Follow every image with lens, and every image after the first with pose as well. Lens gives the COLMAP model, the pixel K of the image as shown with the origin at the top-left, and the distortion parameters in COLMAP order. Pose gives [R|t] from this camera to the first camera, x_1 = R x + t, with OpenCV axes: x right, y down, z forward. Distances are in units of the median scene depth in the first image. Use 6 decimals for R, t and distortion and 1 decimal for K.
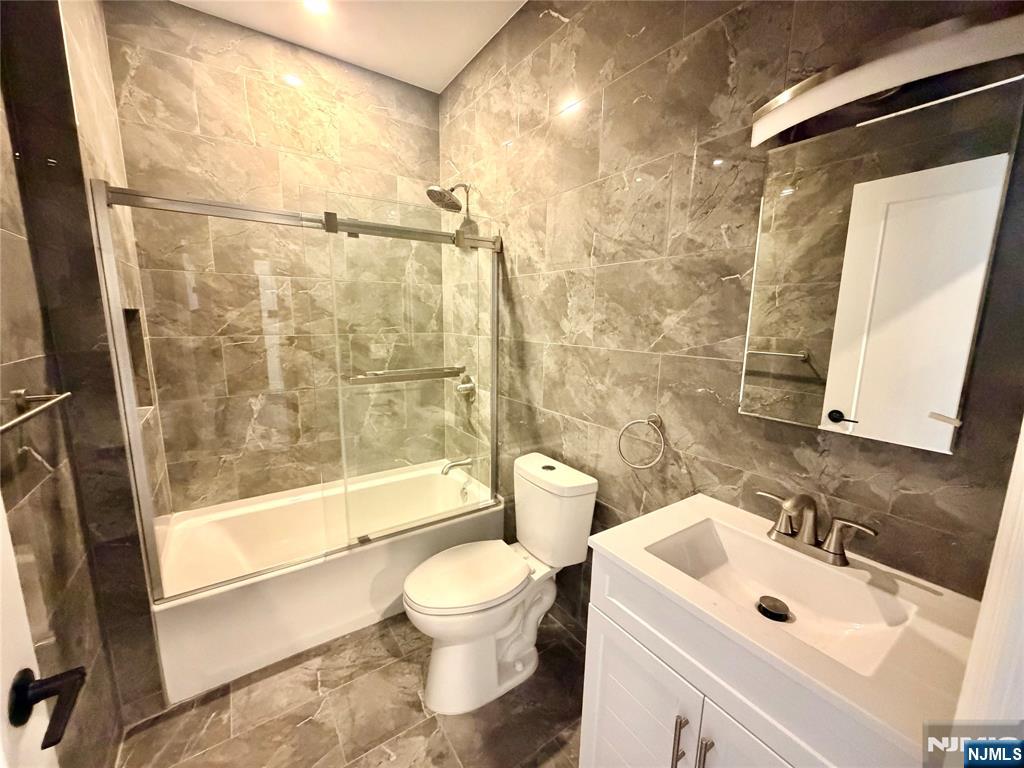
lens RADIAL K [[407.5, 0, 508.9], [0, 407.5, 385.2], [0, 0, 1]] dist [-0.000134, -0.000059]
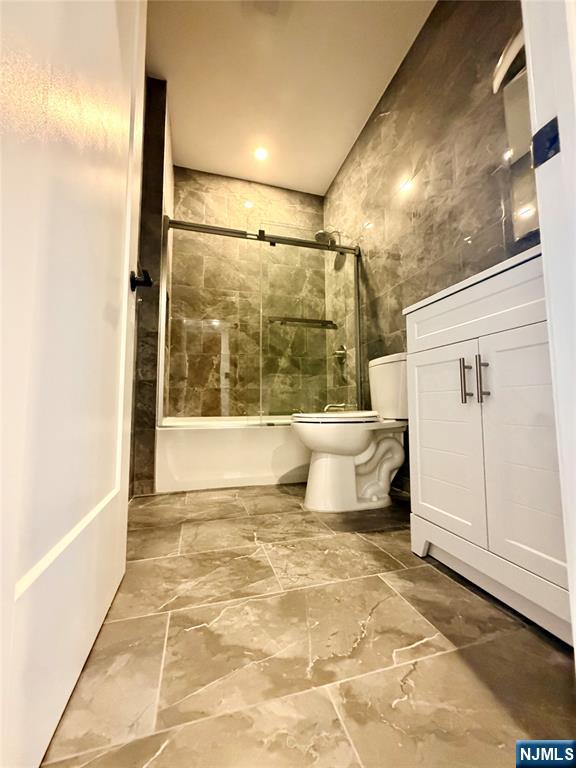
lens RADIAL K [[305.6, 0, 286.4], [0, 305.6, 381.2], [0, 0, 1]] dist [-0.000134, -0.000059]
pose [[0.949035, -0.042984, -0.312225, 0.062484], [-0.037577, 0.968157, -0.247506, 0.458988], [0.312922, 0.246624, 0.917200, -0.066752]]
